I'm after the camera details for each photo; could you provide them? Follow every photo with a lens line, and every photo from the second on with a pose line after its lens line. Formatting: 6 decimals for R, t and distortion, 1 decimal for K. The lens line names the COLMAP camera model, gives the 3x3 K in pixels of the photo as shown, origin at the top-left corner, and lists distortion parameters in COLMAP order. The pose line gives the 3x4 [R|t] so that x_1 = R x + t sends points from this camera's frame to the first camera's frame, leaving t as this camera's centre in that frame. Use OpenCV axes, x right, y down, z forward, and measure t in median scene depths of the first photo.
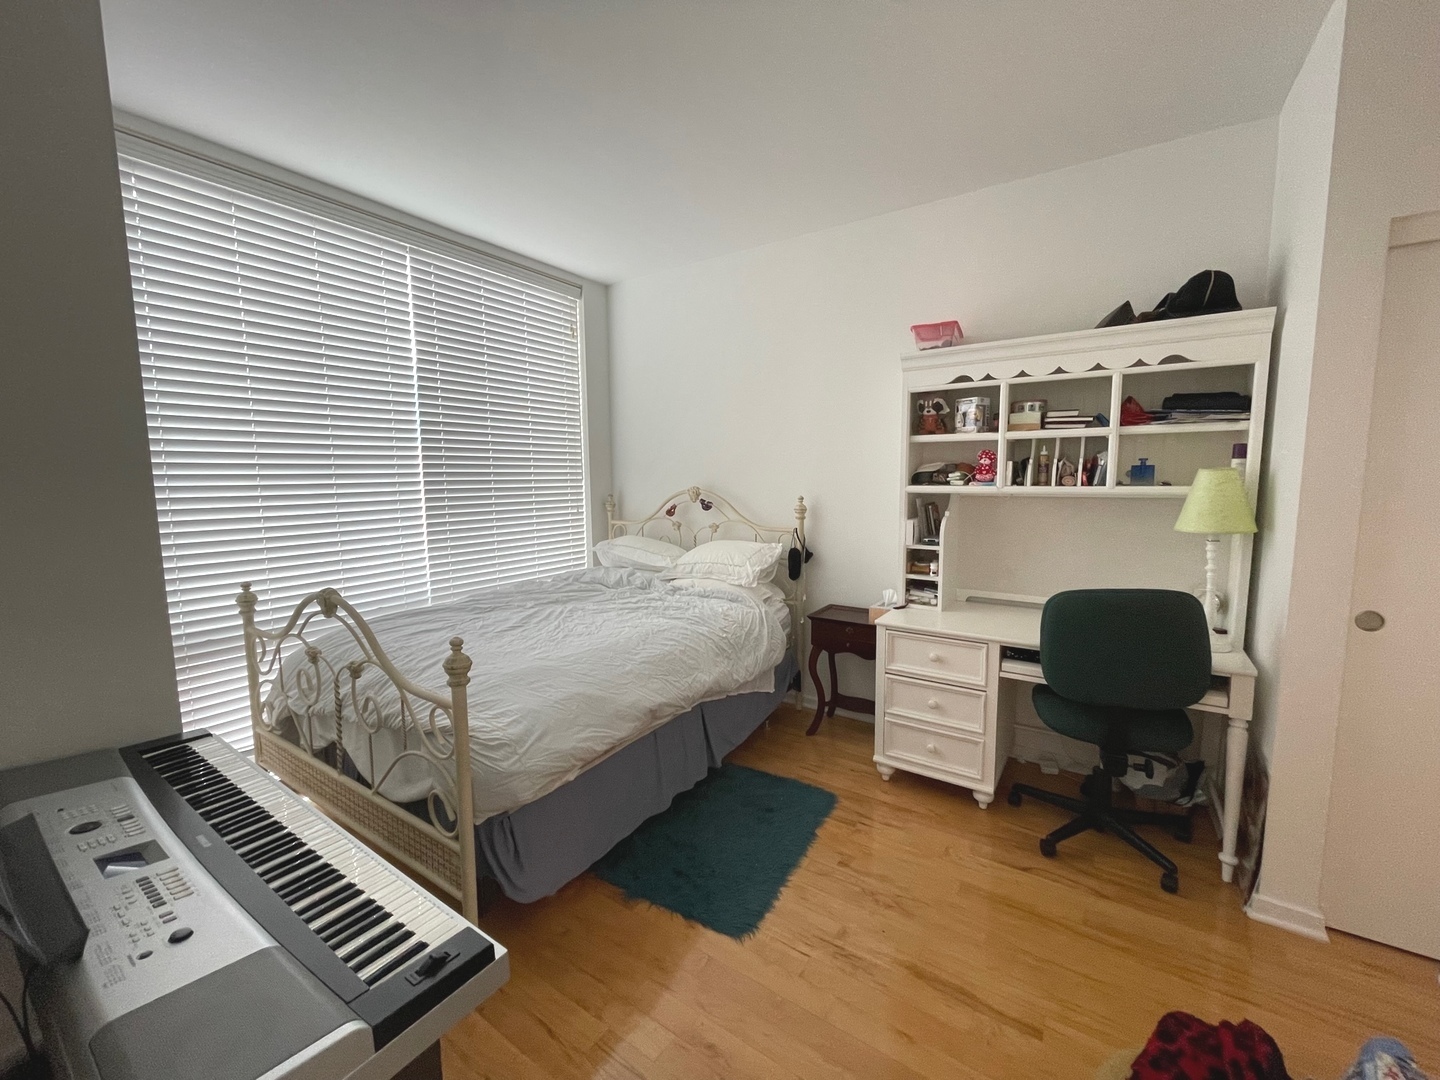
lens RADIAL K [[579.9, 0, 718.9], [0, 579.9, 538.3], [0, 0, 1]] dist [-0.002731, -0.000222]
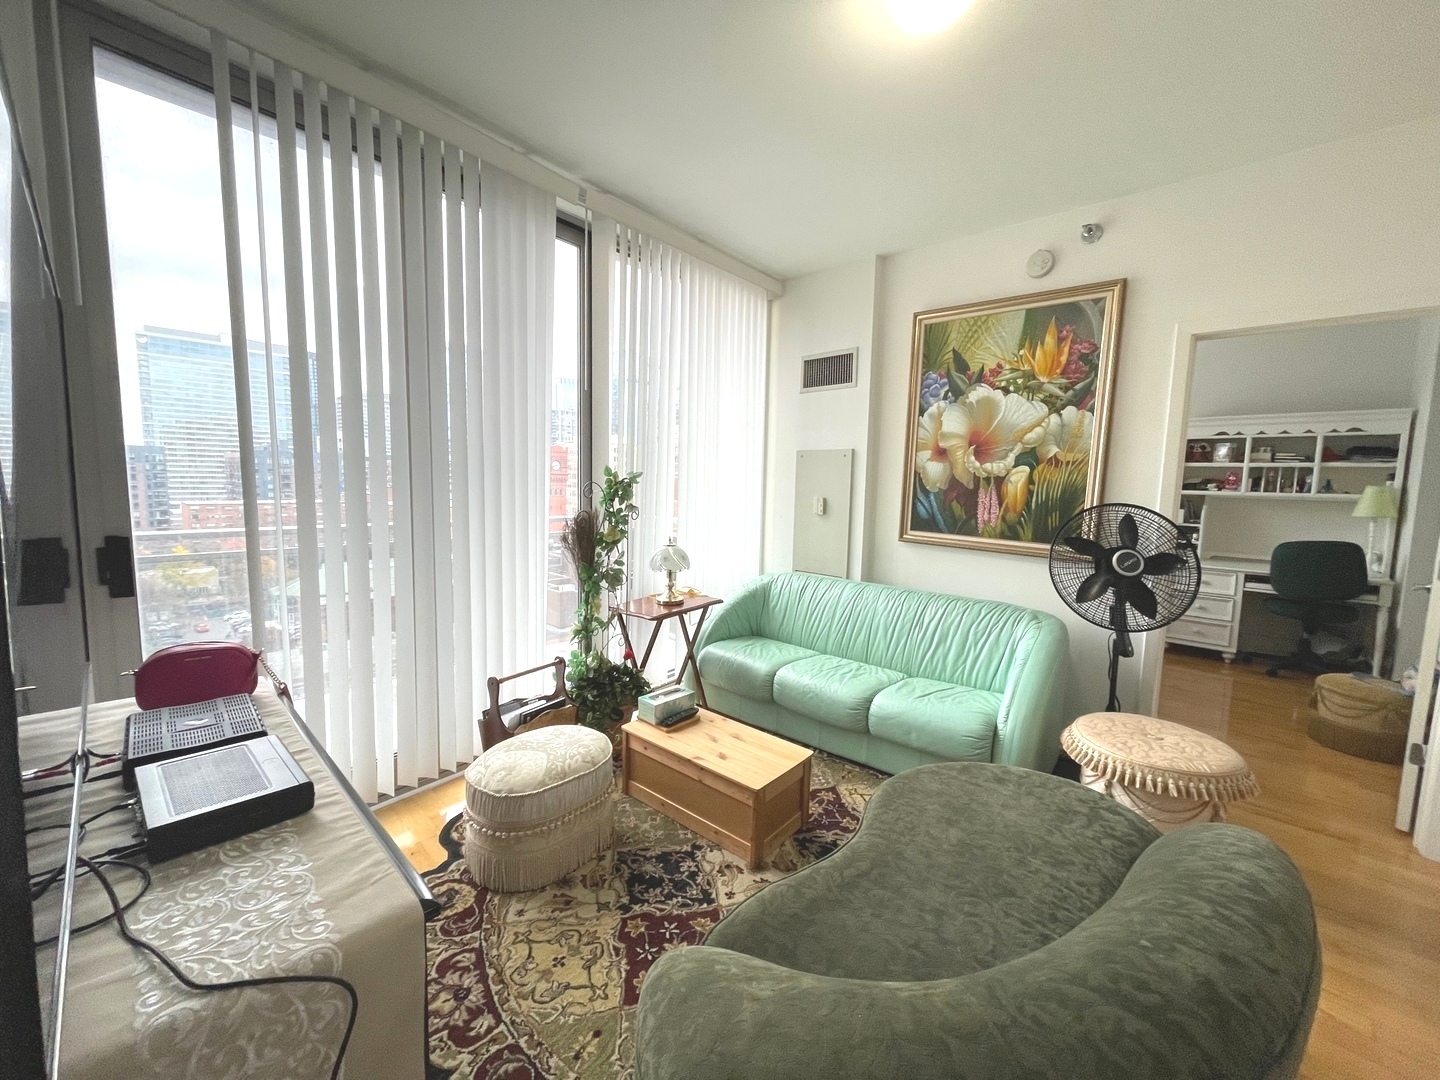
lens RADIAL K [[579.9, 0, 720.4], [0, 579.9, 539.0], [0, 0, 1]] dist [-0.002731, -0.000222]
pose [[0.987910, 0.037249, -0.150489, -0.911006], [-0.036903, 0.999306, 0.005092, 0.116569], [0.150574, 0.000523, 0.988599, -1.115443]]
